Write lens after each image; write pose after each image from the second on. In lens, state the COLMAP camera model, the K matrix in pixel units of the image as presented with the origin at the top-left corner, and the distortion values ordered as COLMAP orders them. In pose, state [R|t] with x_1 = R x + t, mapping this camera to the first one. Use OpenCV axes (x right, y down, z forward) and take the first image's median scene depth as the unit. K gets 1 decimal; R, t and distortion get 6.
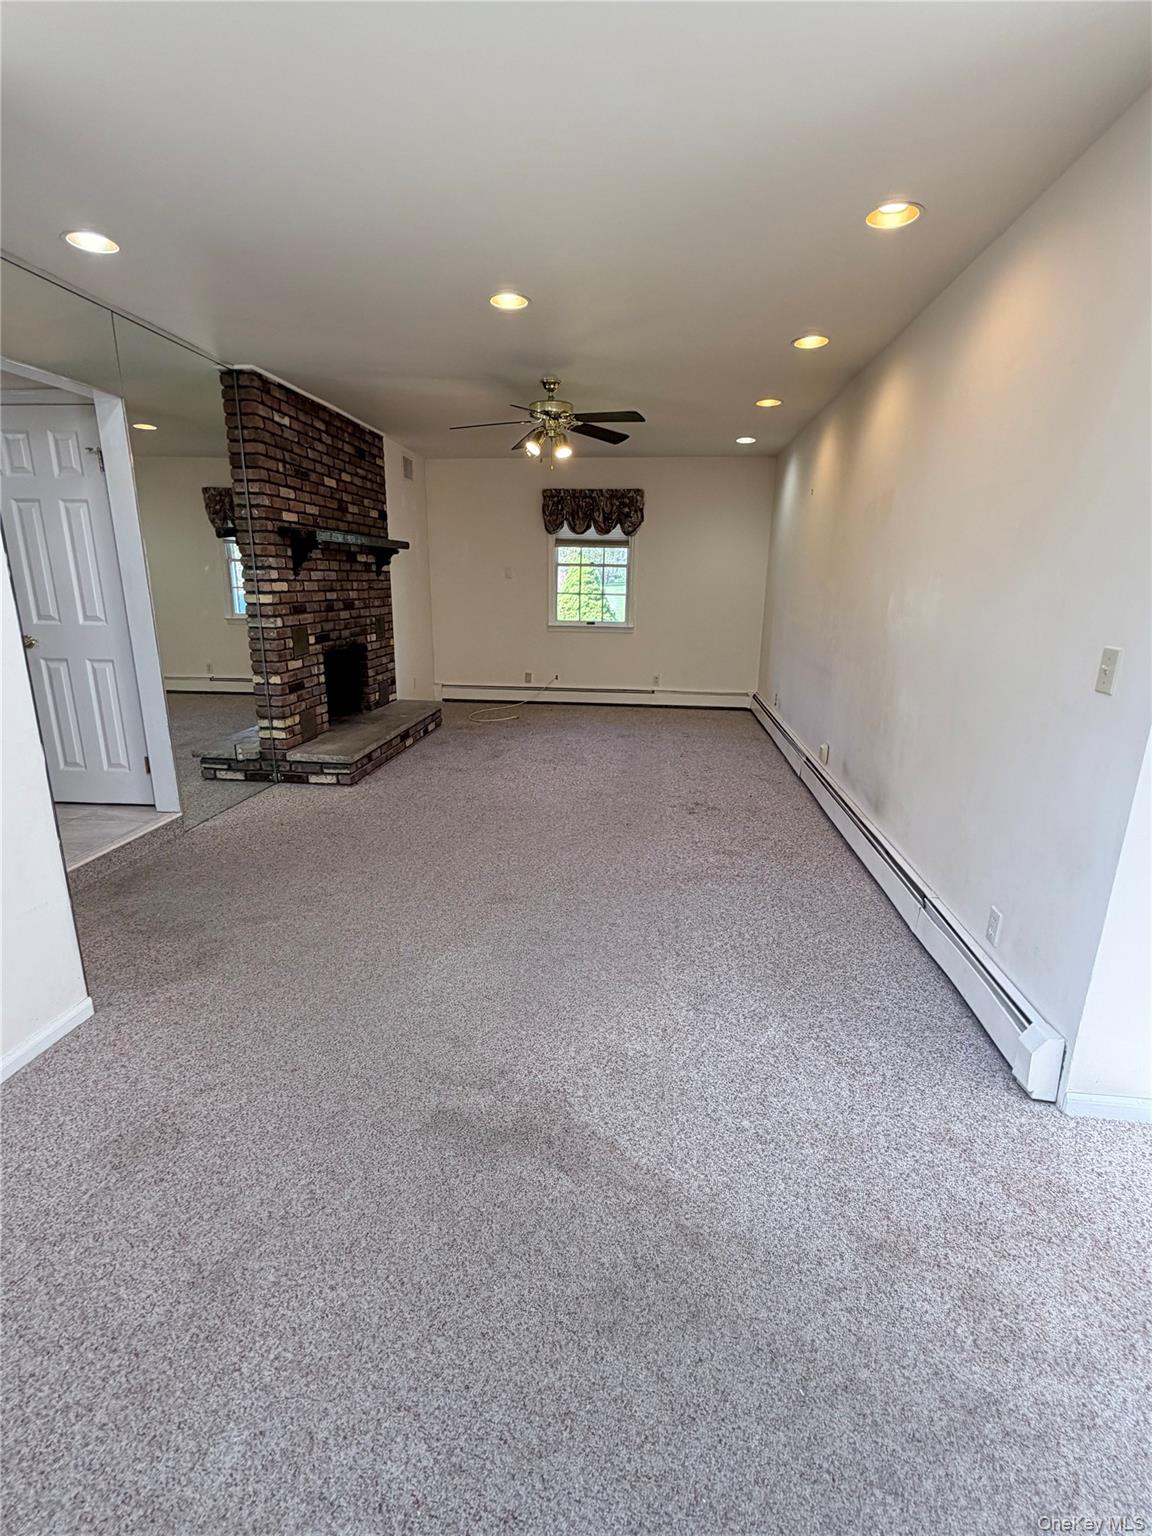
lens RADIAL K [[704.6, 0, 580.0], [0, 704.6, 769.1], [0, 0, 1]] dist [-0.000156, 0.000287]
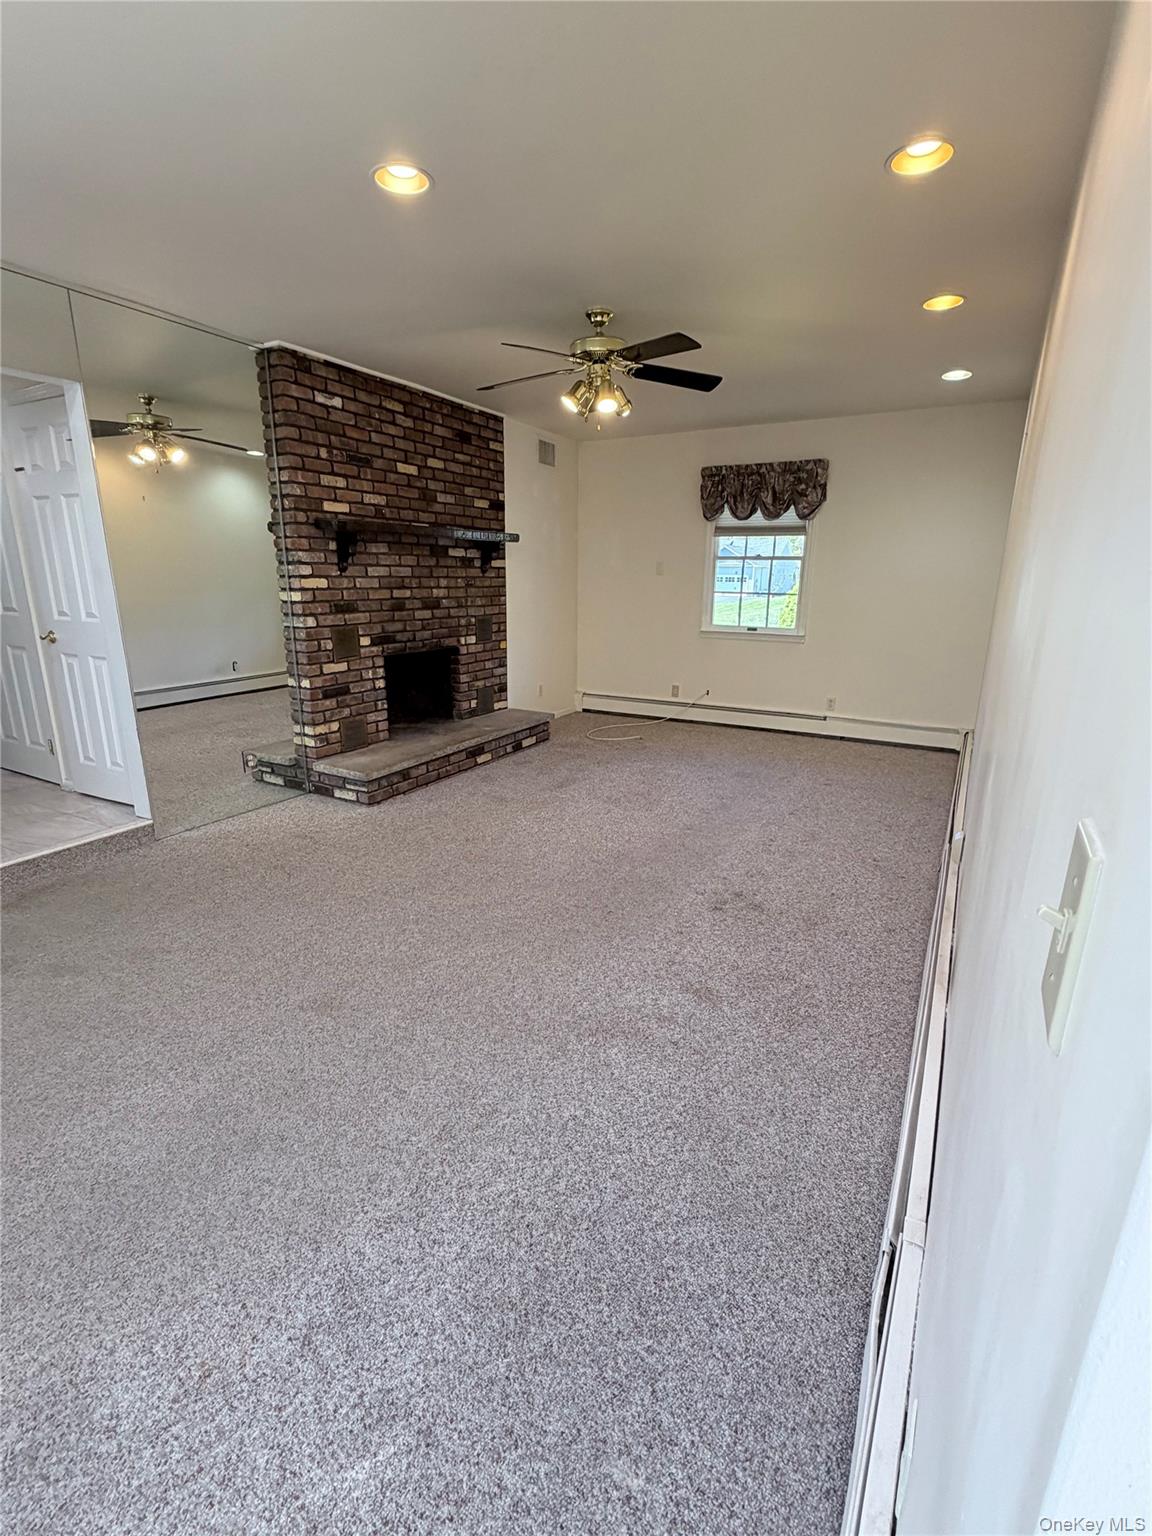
lens RADIAL K [[704.6, 0, 574.2], [0, 704.6, 769.0], [0, 0, 1]] dist [-0.000156, 0.000287]
pose [[0.916213, 0.100336, -0.387925, 0.253754], [-0.100352, 0.994745, 0.020274, -0.066410], [0.387921, 0.020353, 0.921468, 0.272148]]
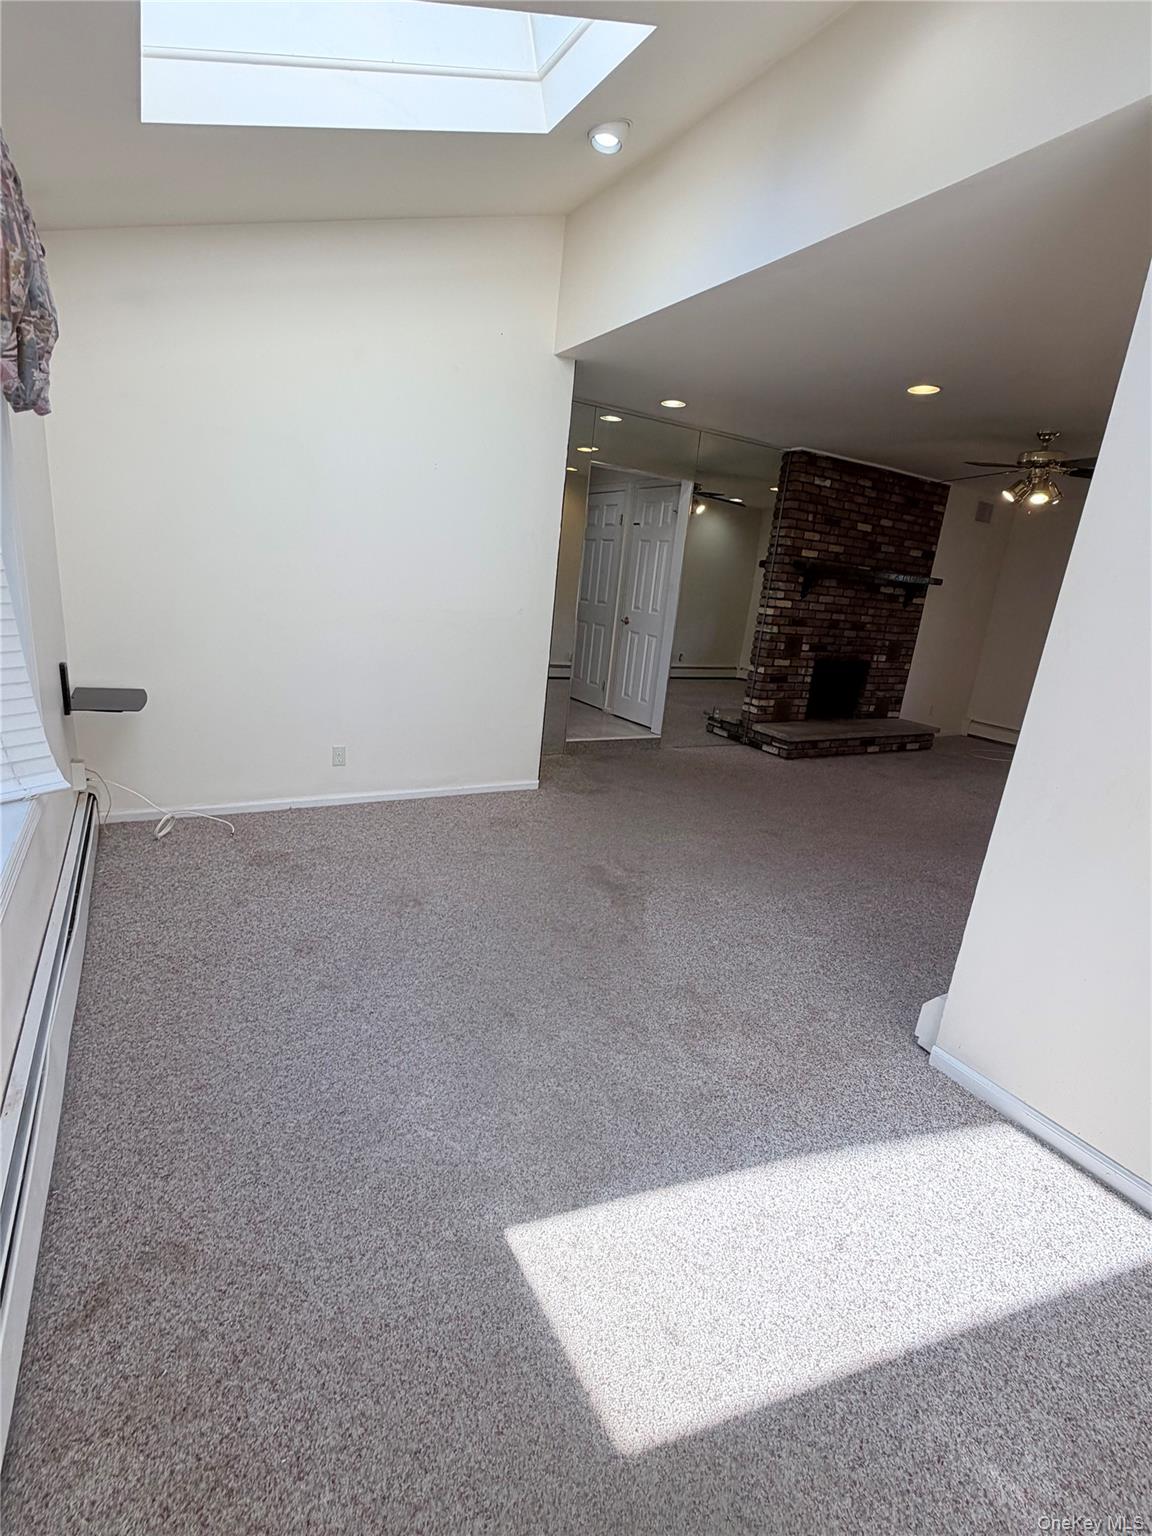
lens RADIAL K [[704.6, 0, 574.3], [0, 704.6, 768.8], [0, 0, 1]] dist [-0.000156, 0.000287]
pose [[0.588374, 0.254874, -0.767369, 0.435845], [-0.292683, 0.951801, 0.091719, 0.035069], [0.753759, 0.170631, 0.634612, -0.105902]]
